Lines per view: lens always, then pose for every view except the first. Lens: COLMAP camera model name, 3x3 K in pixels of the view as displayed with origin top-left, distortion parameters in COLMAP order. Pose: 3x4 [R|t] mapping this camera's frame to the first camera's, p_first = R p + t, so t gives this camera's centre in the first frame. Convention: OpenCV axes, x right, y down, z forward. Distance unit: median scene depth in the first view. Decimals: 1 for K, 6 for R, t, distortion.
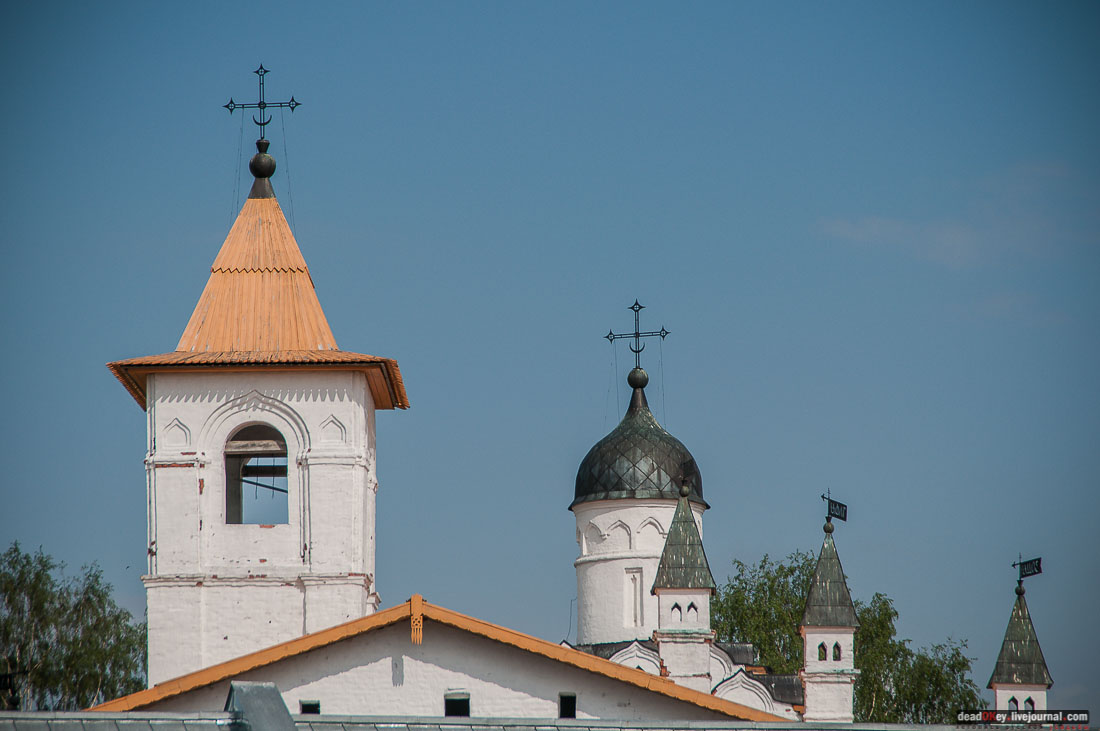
lens RADIAL K [[5651.5, 0, 550.0], [0, 5651.5, 365.5], [0, 0, 1]] dist [0.277701, -10.048378]
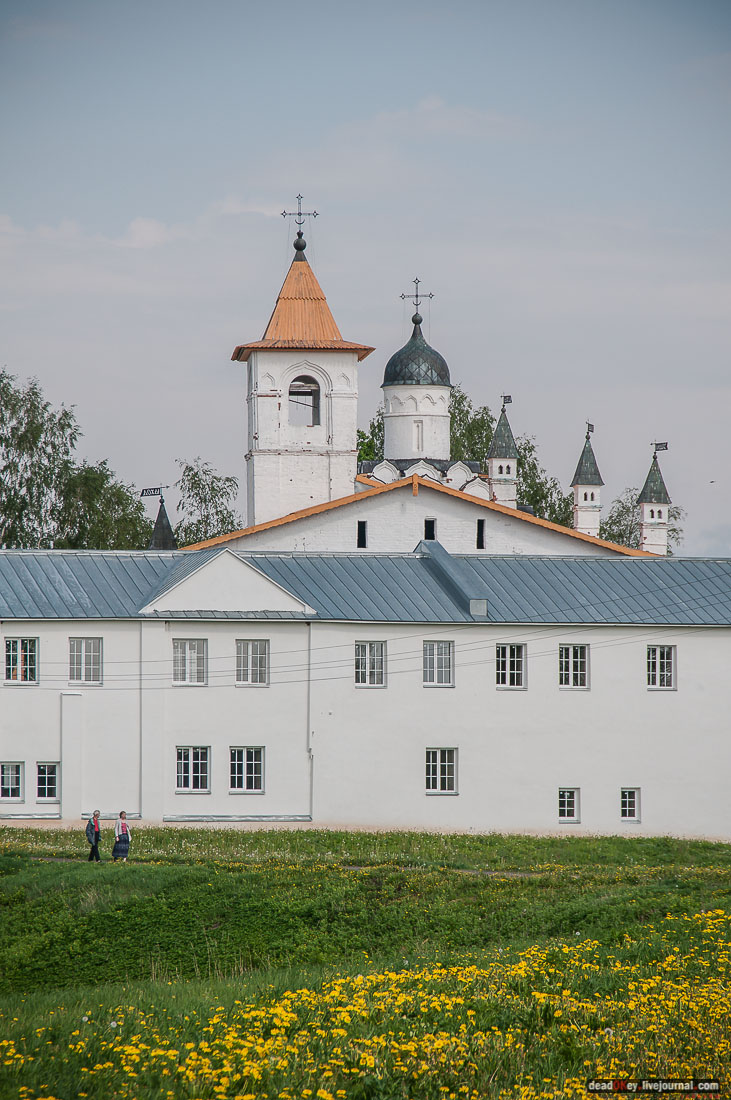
lens RADIAL K [[4986.0, 0, 365.5], [0, 4986.0, 550.0], [0, 0, 1]] dist [0.131422, -3.630686]
pose [[0.990282, 0.014609, 0.138303, -0.278709], [-0.030835, 0.992780, 0.115915, -0.137226], [-0.135611, -0.119053, 0.983583, -0.794543]]
